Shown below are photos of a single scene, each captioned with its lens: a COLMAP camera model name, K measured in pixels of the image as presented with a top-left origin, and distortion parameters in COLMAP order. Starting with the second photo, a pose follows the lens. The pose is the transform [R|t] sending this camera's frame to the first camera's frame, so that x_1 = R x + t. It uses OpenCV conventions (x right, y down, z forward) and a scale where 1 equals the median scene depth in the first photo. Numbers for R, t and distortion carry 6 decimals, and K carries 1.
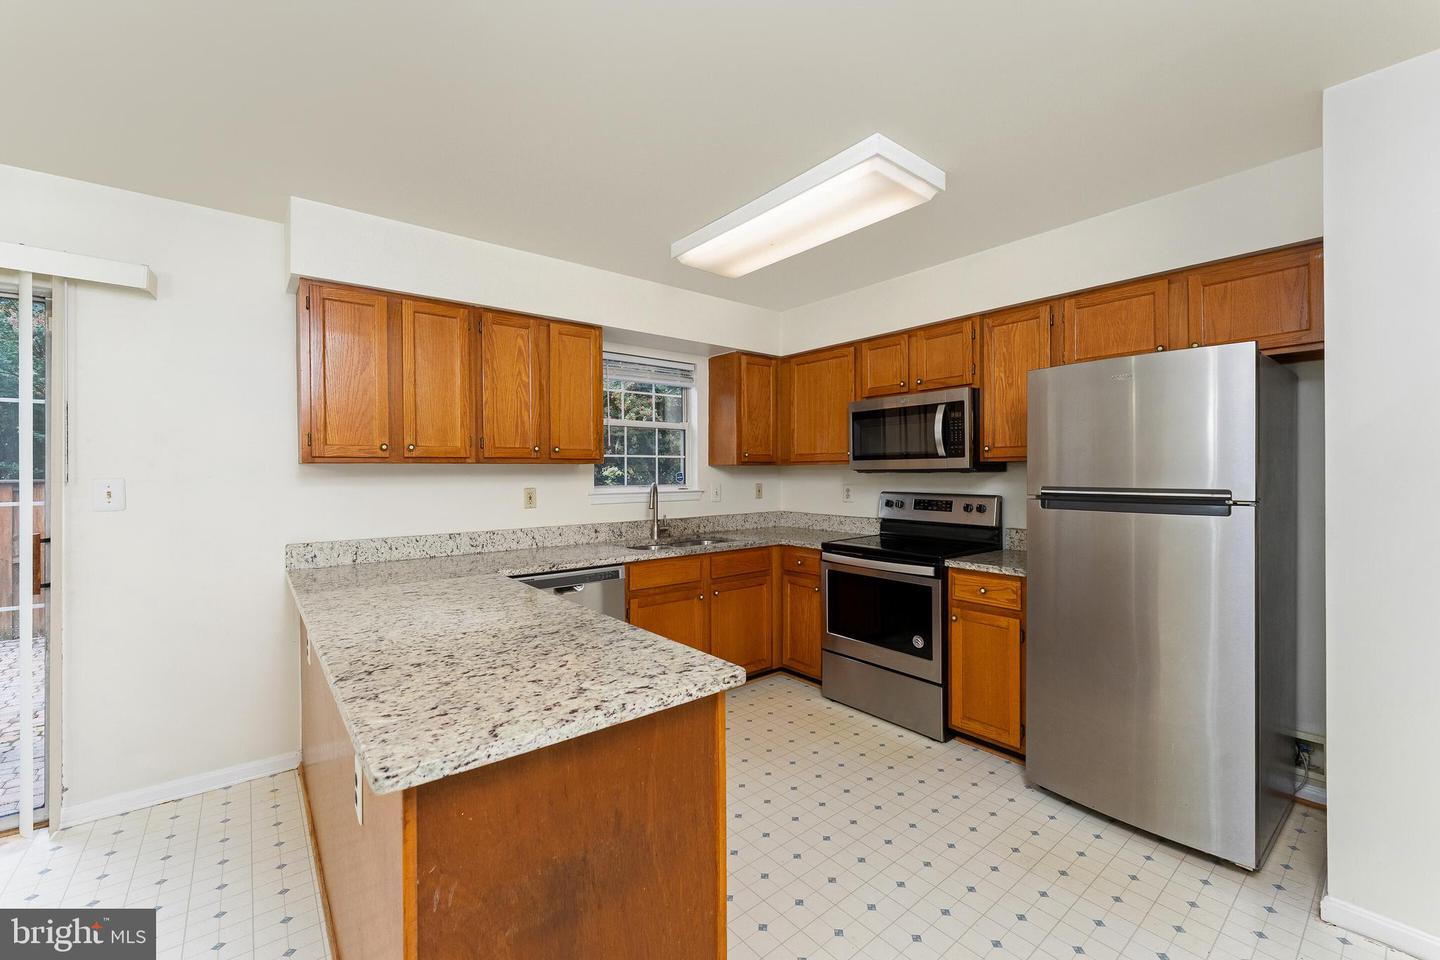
lens RADIAL K [[587.4, 0, 730.2], [0, 587.4, 471.8], [0, 0, 1]] dist [0.000782, -0.000814]
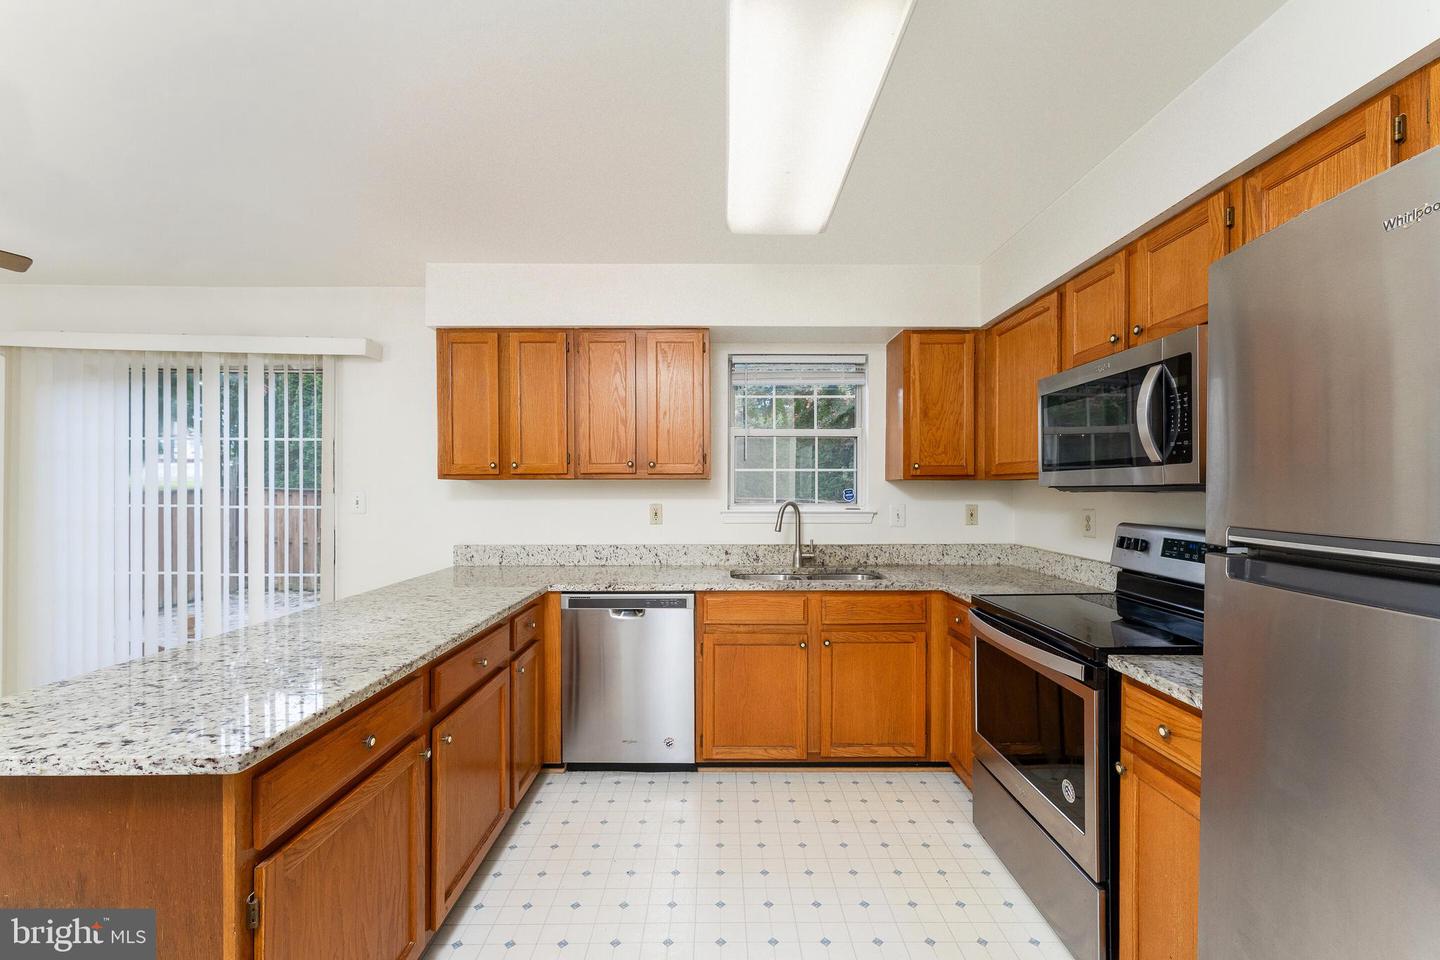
lens RADIAL K [[587.4, 0, 721.6], [0, 587.4, 488.6], [0, 0, 1]] dist [0.000782, -0.000814]
pose [[0.774778, 0.005165, -0.632212, 0.474632], [-0.003899, 0.999987, 0.003391, -0.002655], [0.632221, -0.000162, 0.774788, 0.398416]]
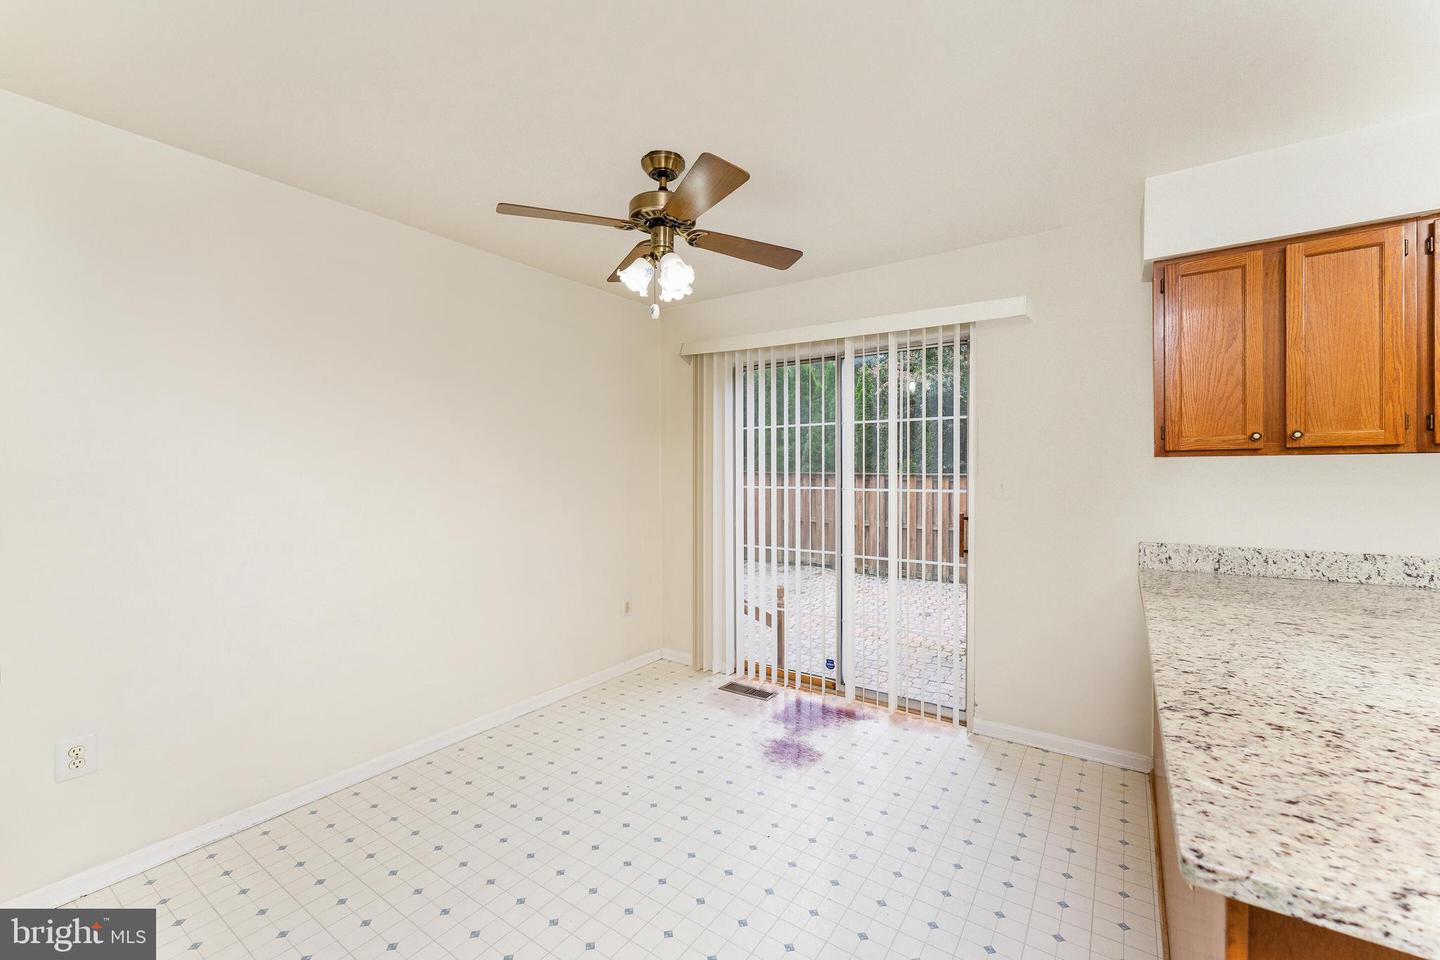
lens RADIAL K [[587.4, 0, 718.0], [0, 587.4, 480.2], [0, 0, 1]] dist [0.000782, -0.000814]
pose [[0.272249, 0.017108, -0.962075, -0.007886], [0.005264, 0.999800, 0.019268, -0.000975], [0.962212, -0.010310, 0.272105, 0.060527]]
